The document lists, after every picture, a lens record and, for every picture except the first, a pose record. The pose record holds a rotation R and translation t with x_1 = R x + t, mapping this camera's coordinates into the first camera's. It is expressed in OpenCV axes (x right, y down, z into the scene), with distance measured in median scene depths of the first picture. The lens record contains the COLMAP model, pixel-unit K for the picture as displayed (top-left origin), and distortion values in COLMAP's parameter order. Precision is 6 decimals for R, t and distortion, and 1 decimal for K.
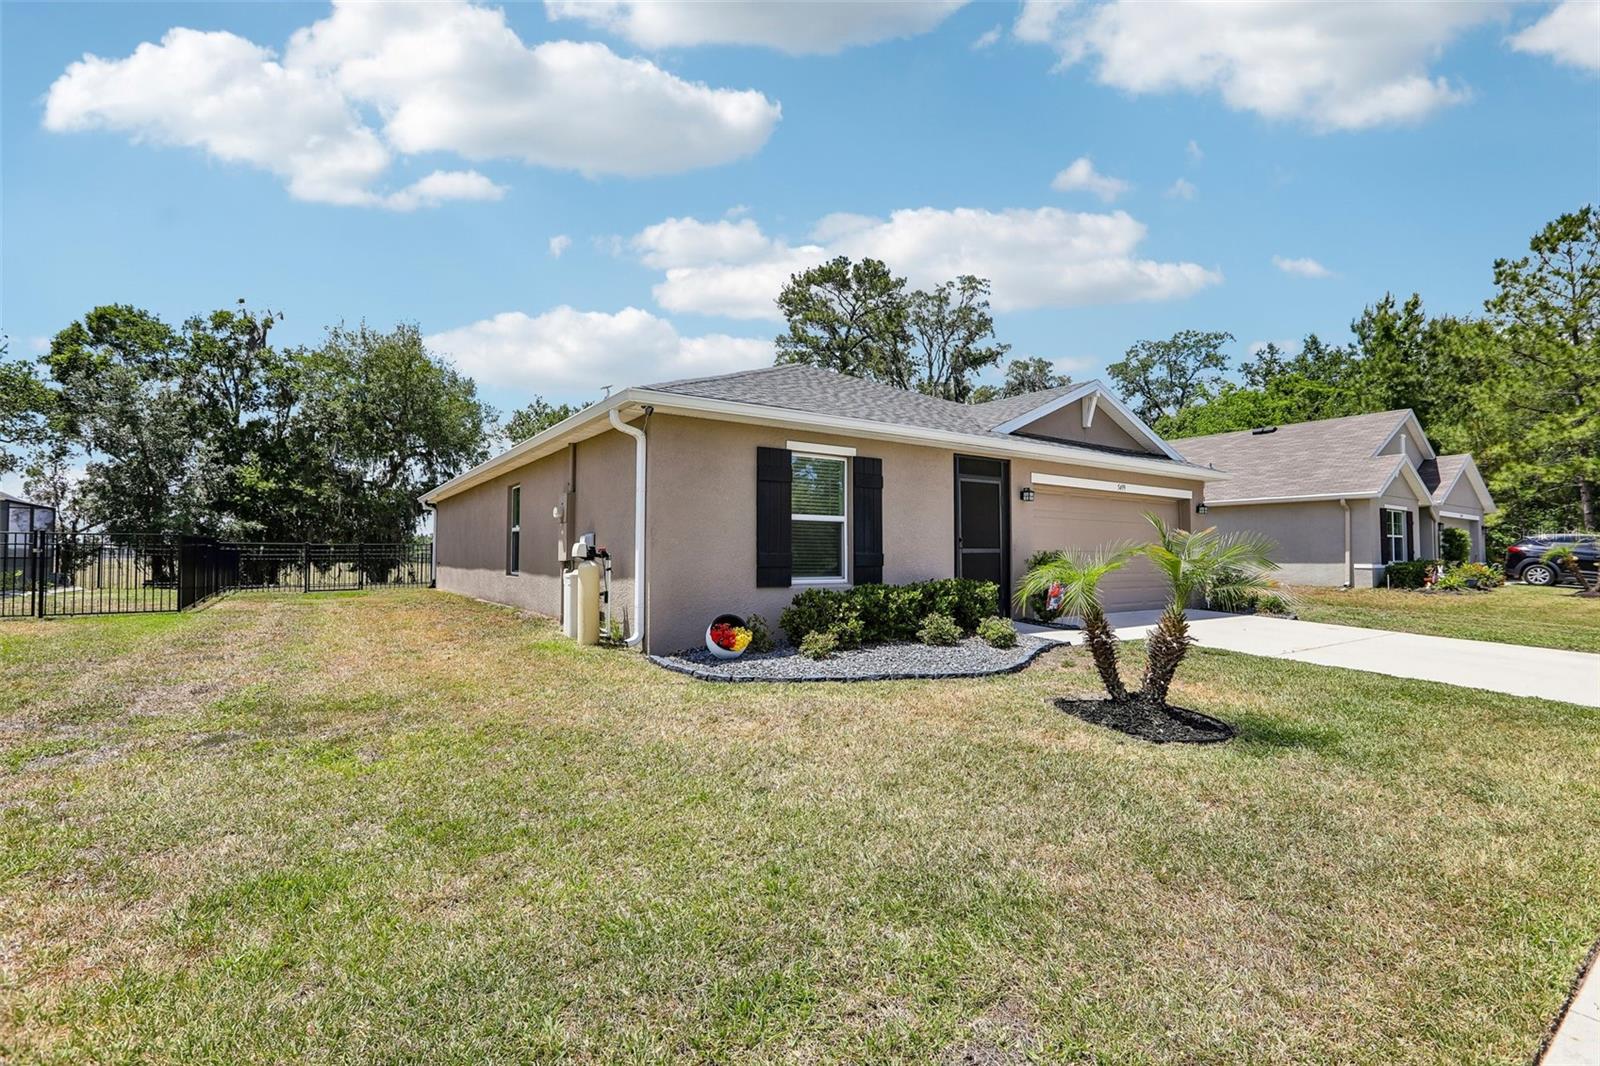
lens RADIAL K [[727.9, 0, 801.1], [0, 727.9, 529.7], [0, 0, 1]] dist [-0.052287, 0.018984]
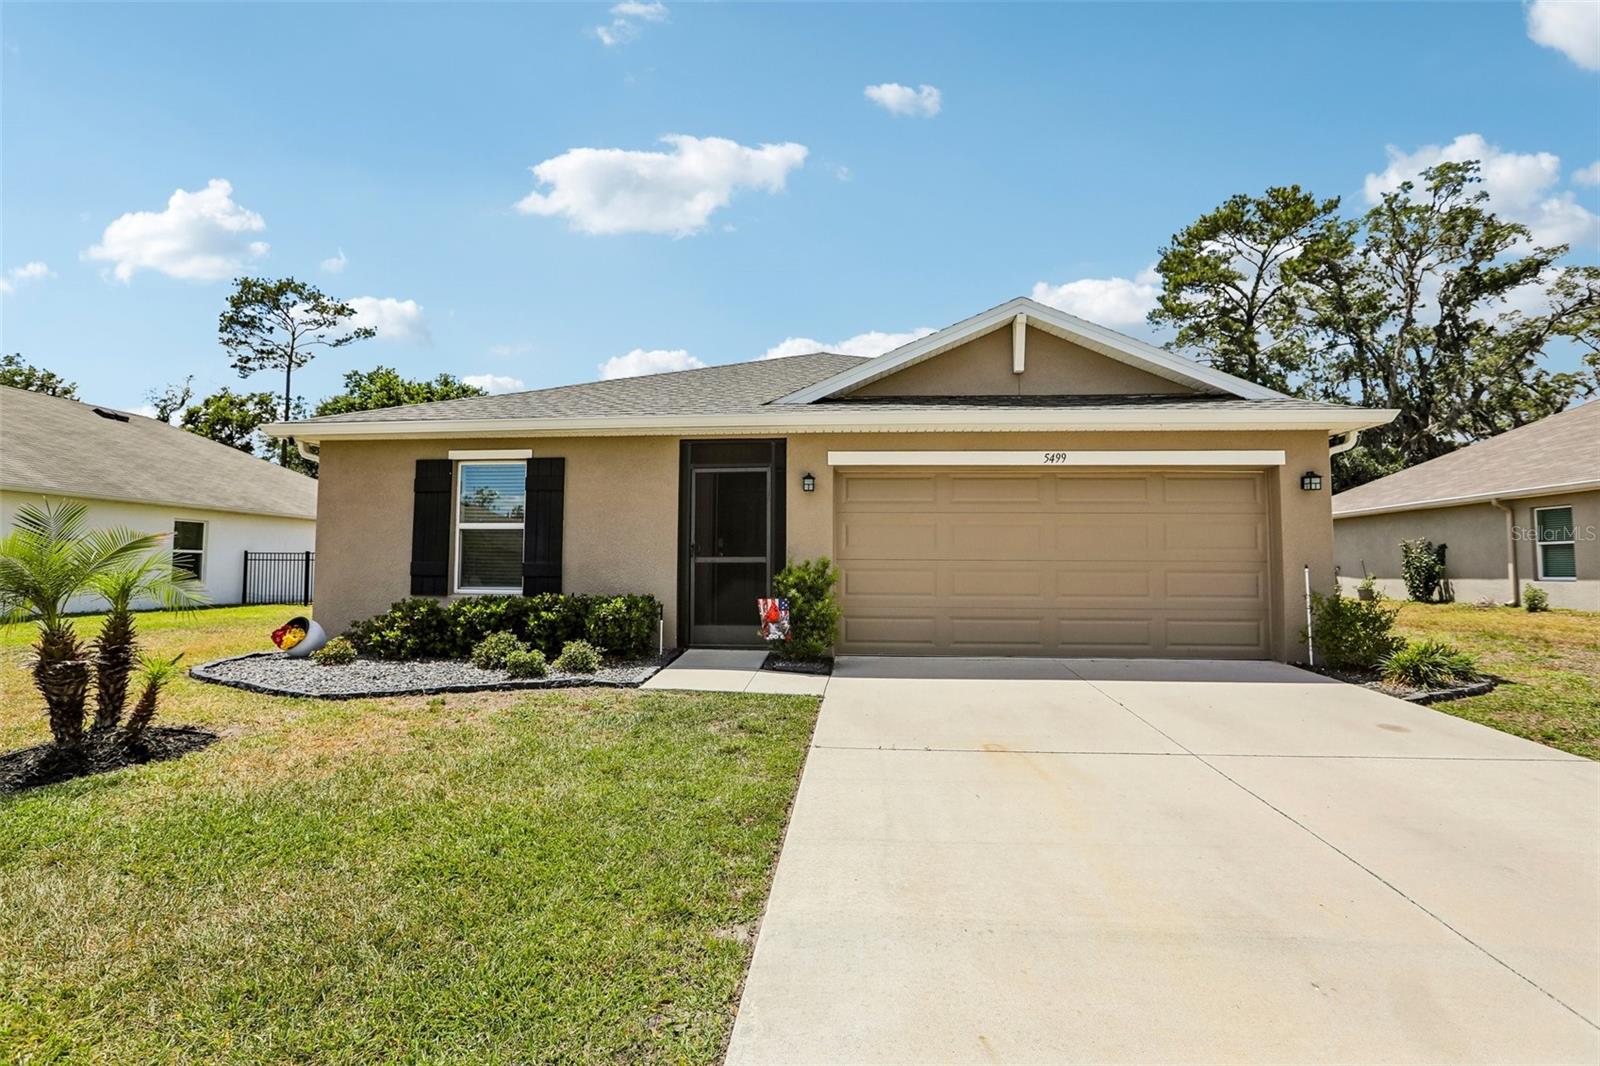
lens RADIAL K [[727.9, 0, 801.1], [0, 727.9, 529.7], [0, 0, 1]] dist [-0.052287, 0.018984]
pose [[0.774039, -0.036443, -0.632088, 0.819866], [0.021684, 0.999282, -0.031060, 0.023369], [0.632767, 0.010336, 0.774274, 0.449847]]
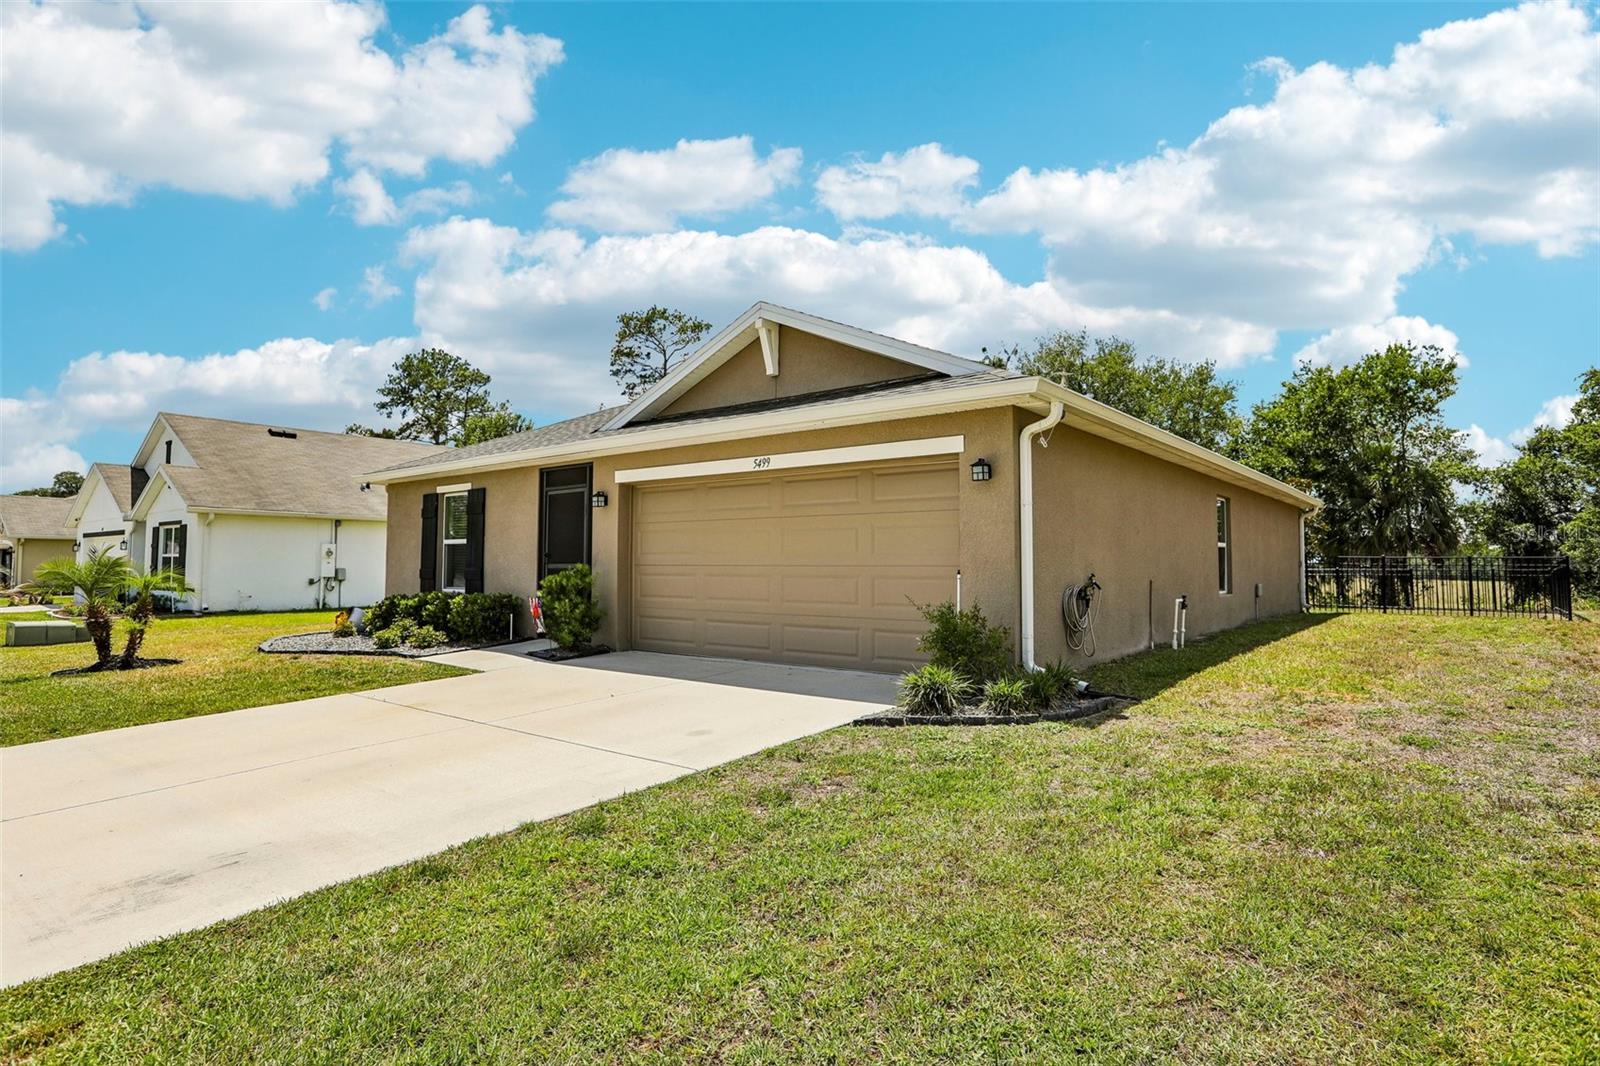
lens RADIAL K [[908.3, 0, 800.0], [0, 908.3, 533.0], [0, 0, 1]] dist [0.023922, 0.000326]
pose [[0.251406, -0.046064, -0.966785, 1.492236], [0.028470, 0.998787, -0.040185, 0.043570], [0.967463, -0.017422, 0.252413, 1.013486]]
